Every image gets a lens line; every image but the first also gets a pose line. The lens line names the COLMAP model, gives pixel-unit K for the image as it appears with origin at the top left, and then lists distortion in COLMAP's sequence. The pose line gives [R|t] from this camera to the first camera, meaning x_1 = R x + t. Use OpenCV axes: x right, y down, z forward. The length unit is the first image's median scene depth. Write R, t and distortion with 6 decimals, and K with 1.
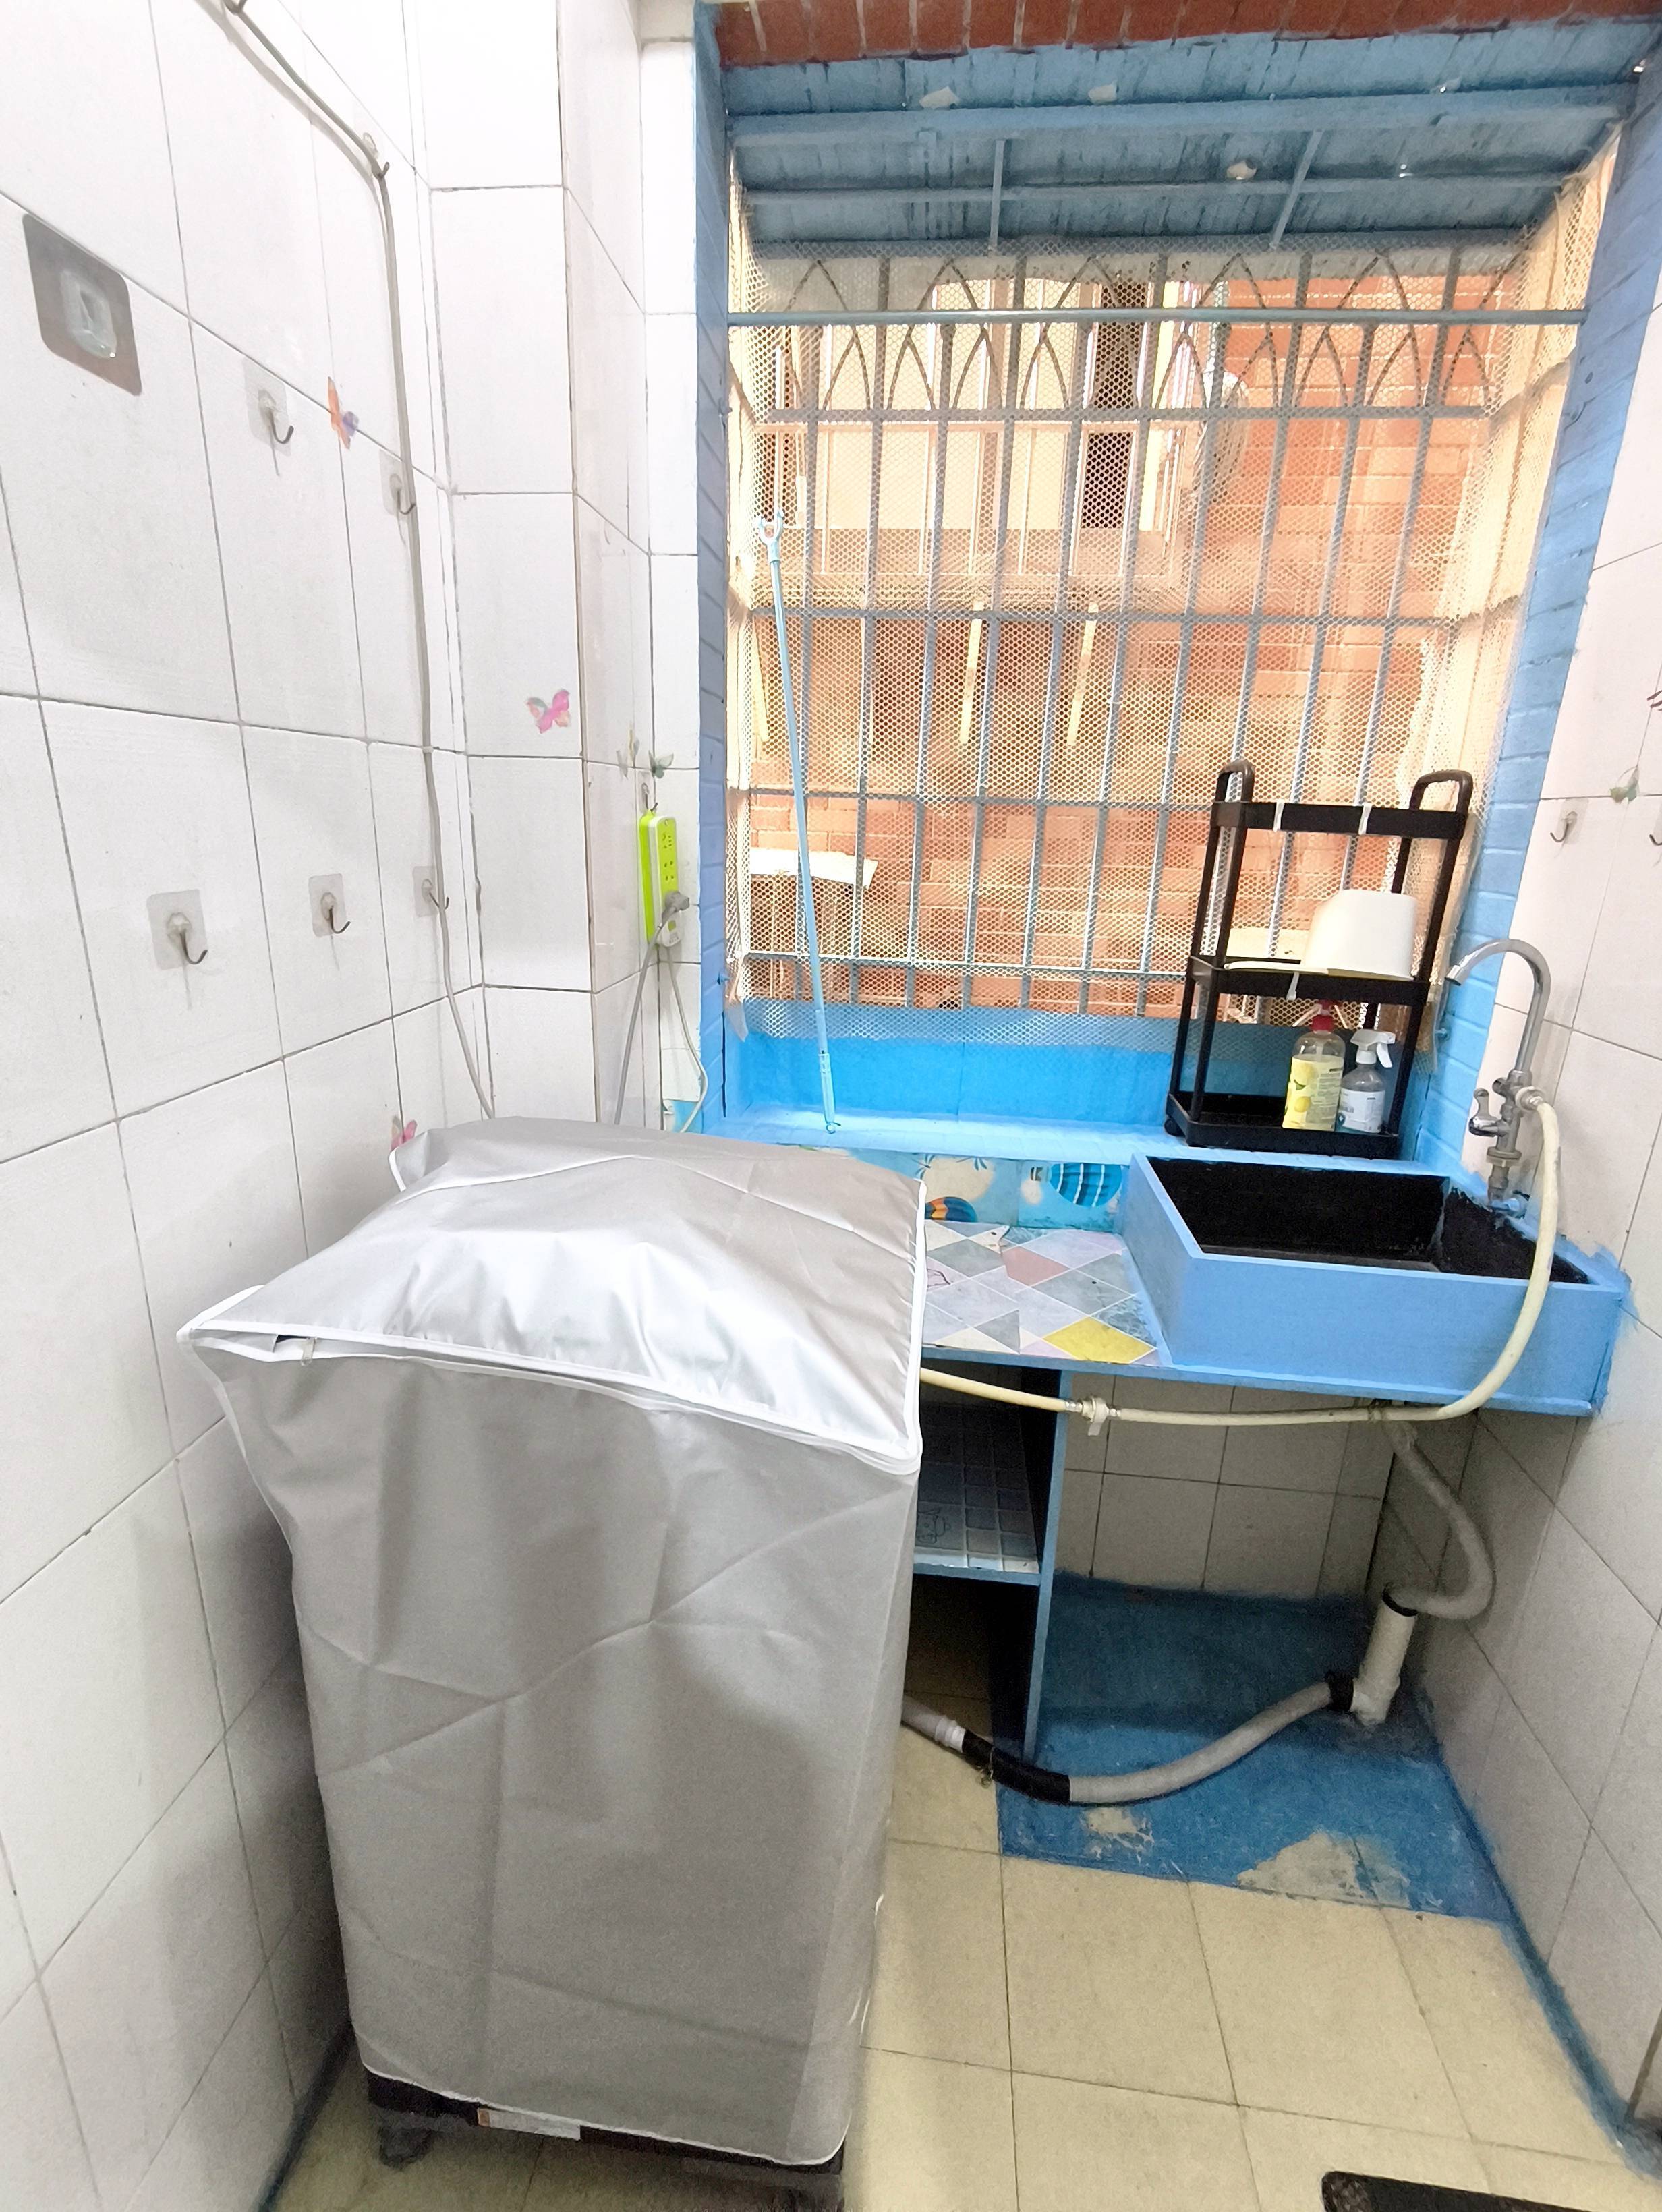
lens RADIAL K [[1010.1, 0, 830.5], [0, 1010.1, 1106.0], [0, 0, 1]] dist [0.003217, 0.001050]
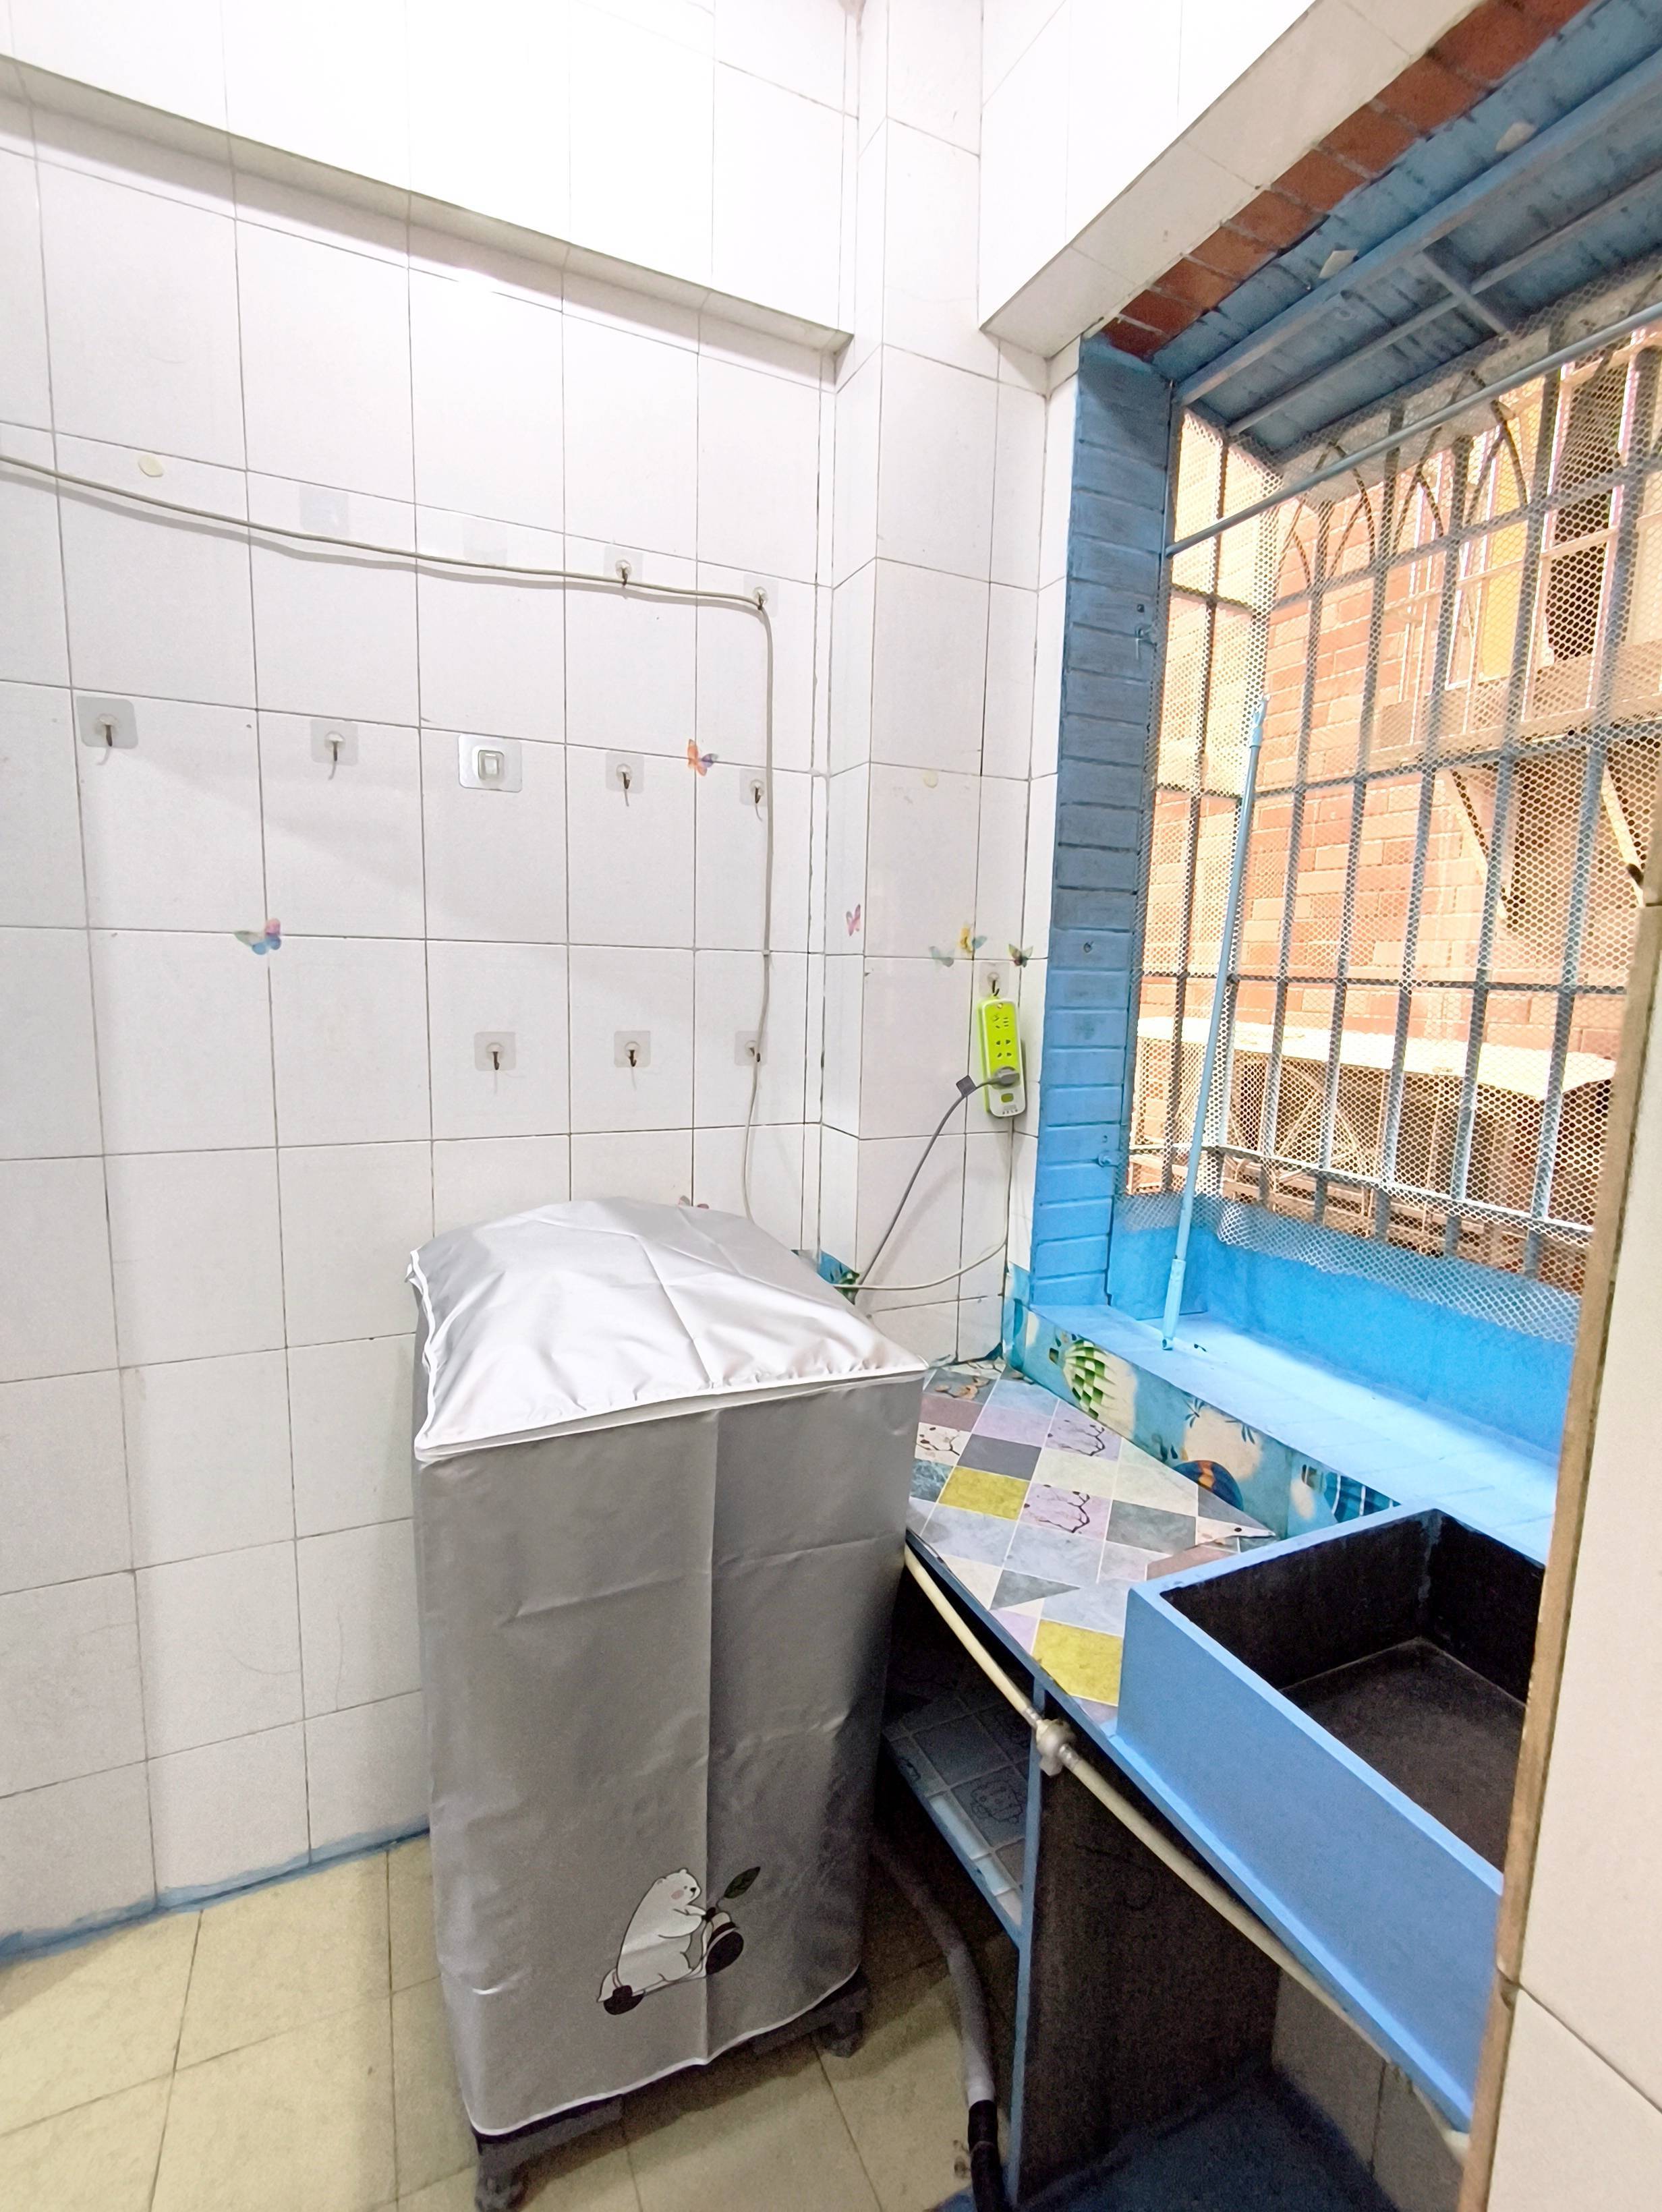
lens RADIAL K [[1010.1, 0, 833.8], [0, 1010.1, 1101.6], [0, 0, 1]] dist [0.003217, 0.001050]
pose [[0.516398, 0.097990, -0.850724, 0.734882], [-0.250723, 0.967199, -0.040786, -0.093956], [0.818823, 0.234358, 0.524028, 0.314610]]
